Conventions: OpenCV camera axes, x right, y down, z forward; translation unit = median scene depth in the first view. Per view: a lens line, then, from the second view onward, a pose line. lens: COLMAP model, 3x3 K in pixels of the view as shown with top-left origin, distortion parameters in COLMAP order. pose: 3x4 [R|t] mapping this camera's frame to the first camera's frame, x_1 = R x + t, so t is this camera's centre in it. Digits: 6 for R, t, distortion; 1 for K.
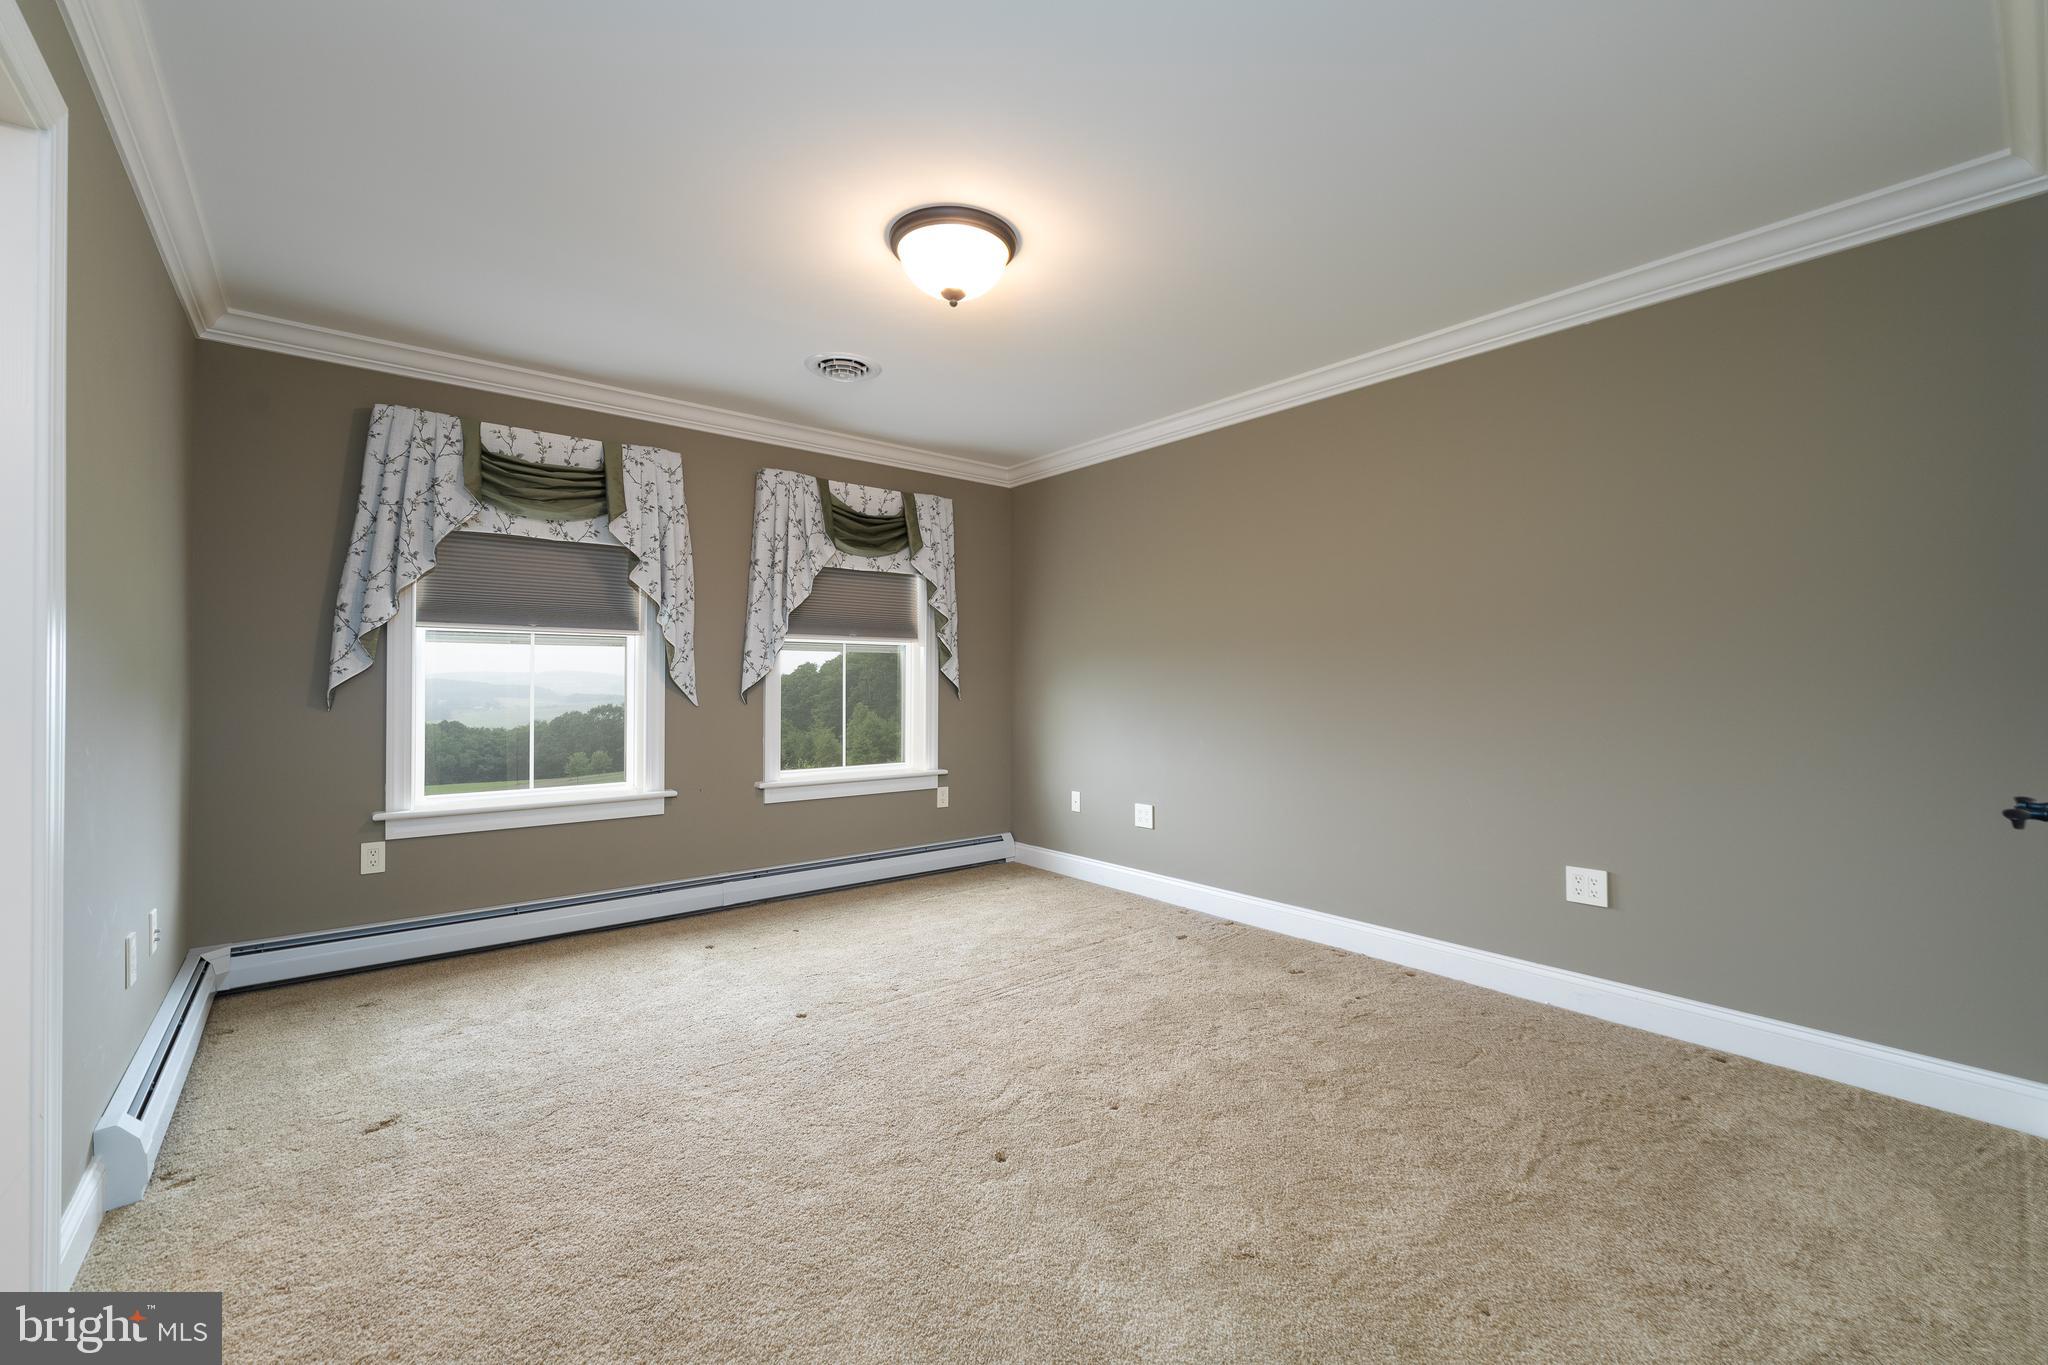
lens RADIAL K [[818.6, 0, 1024.0], [0, 818.6, 682.5], [0, 0, 1]] dist [-0.000769, -0.000071]
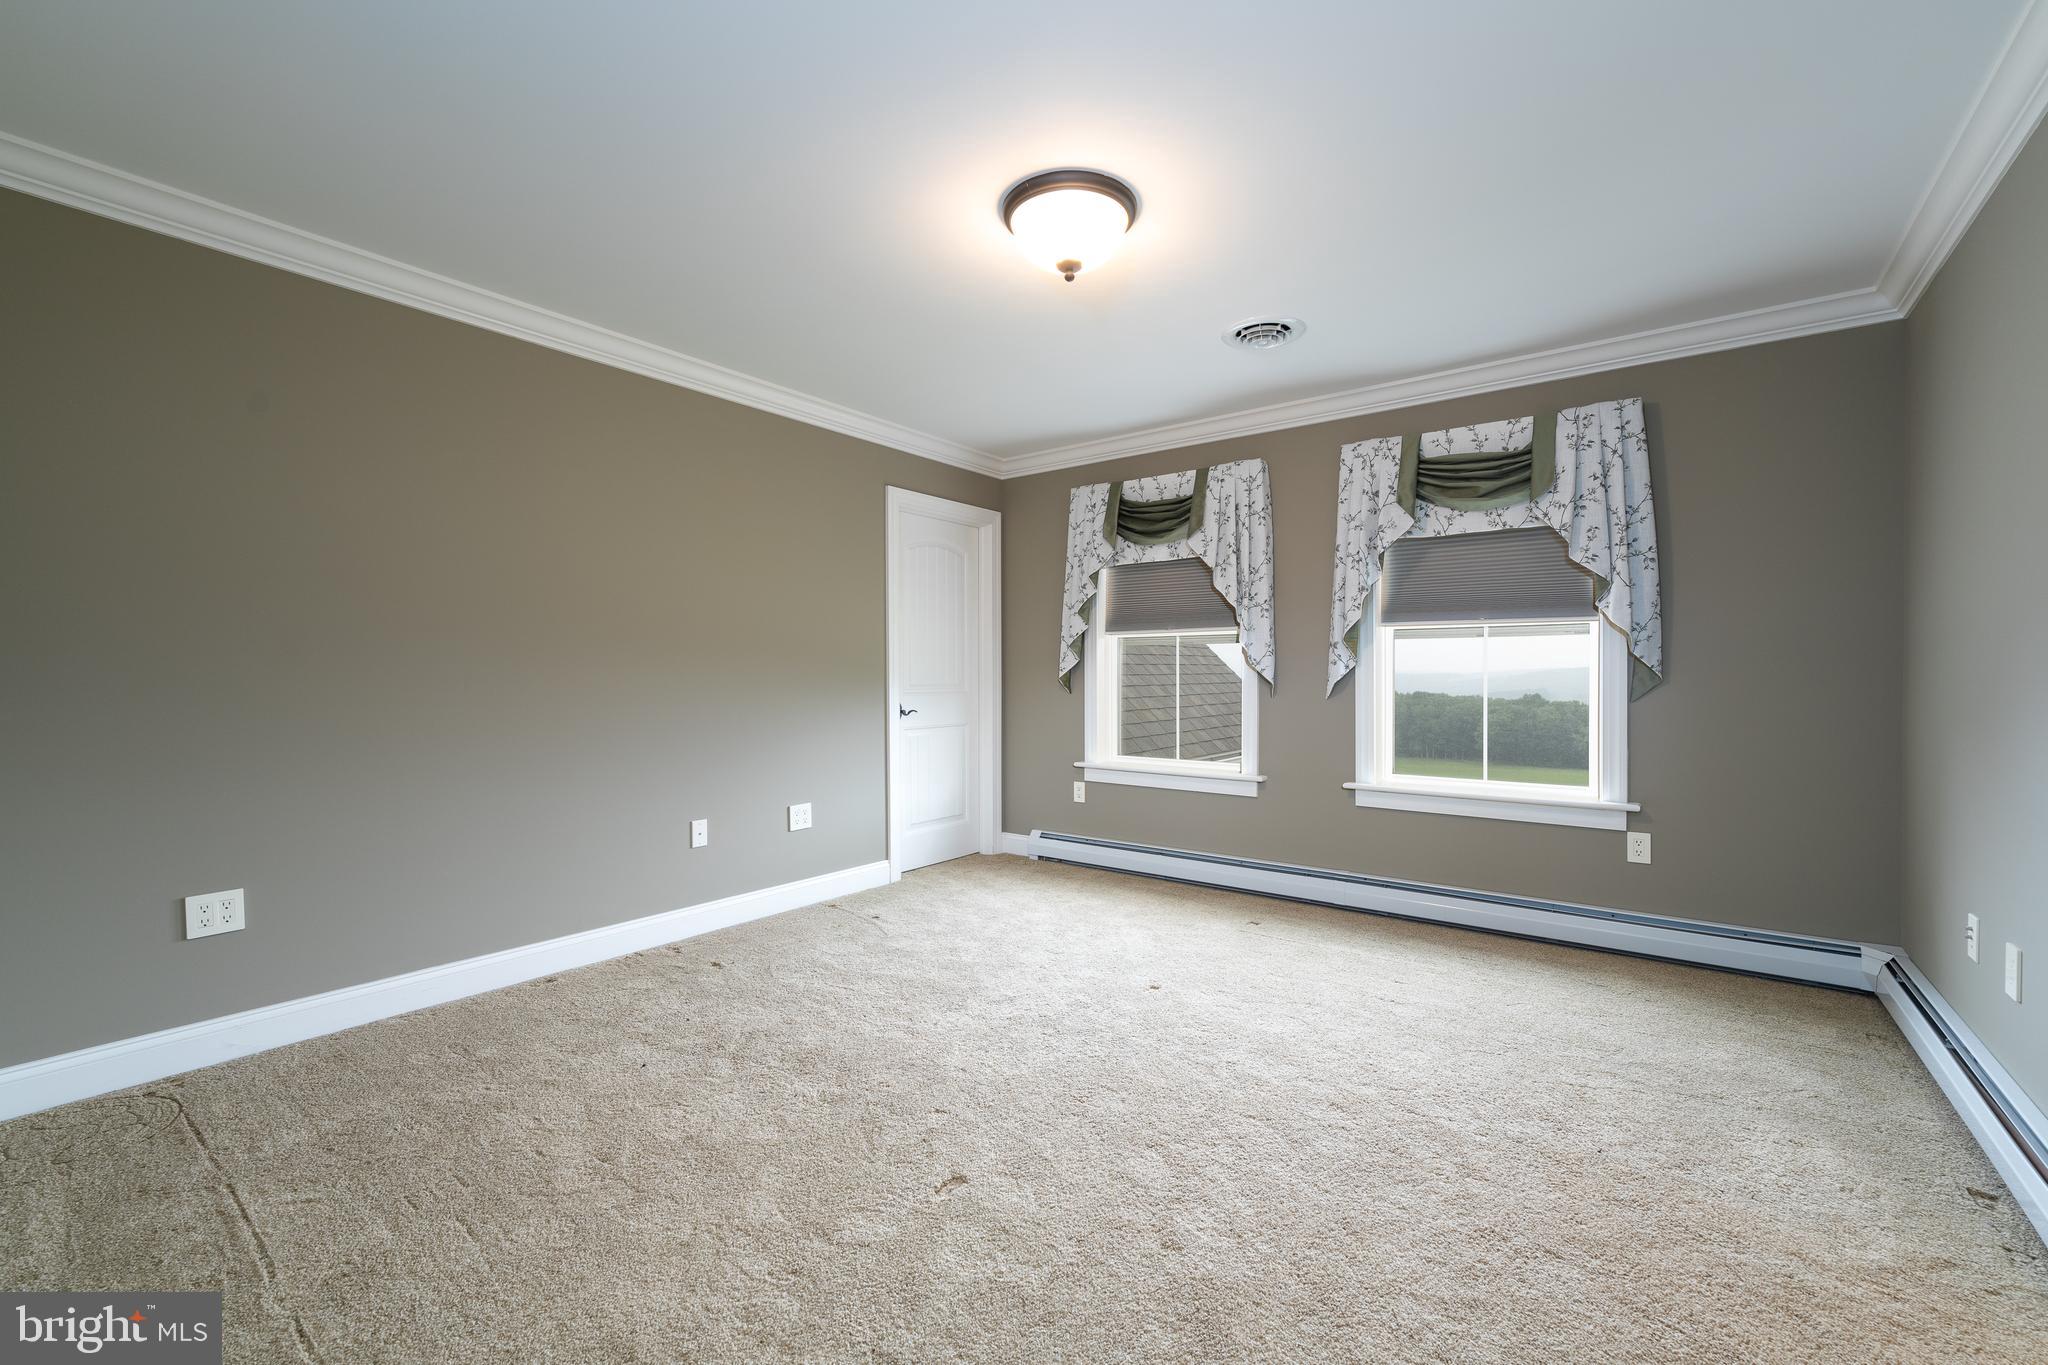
lens RADIAL K [[826.5, 0, 1024.0], [0, 826.5, 682.5], [0, 0, 1]] dist [0.000167, -0.000063]
pose [[0.240218, 0.008484, -0.970682, 0.505267], [0.000150, 0.999961, 0.008777, 0.000309], [0.970719, -0.002254, 0.240208, 0.412903]]
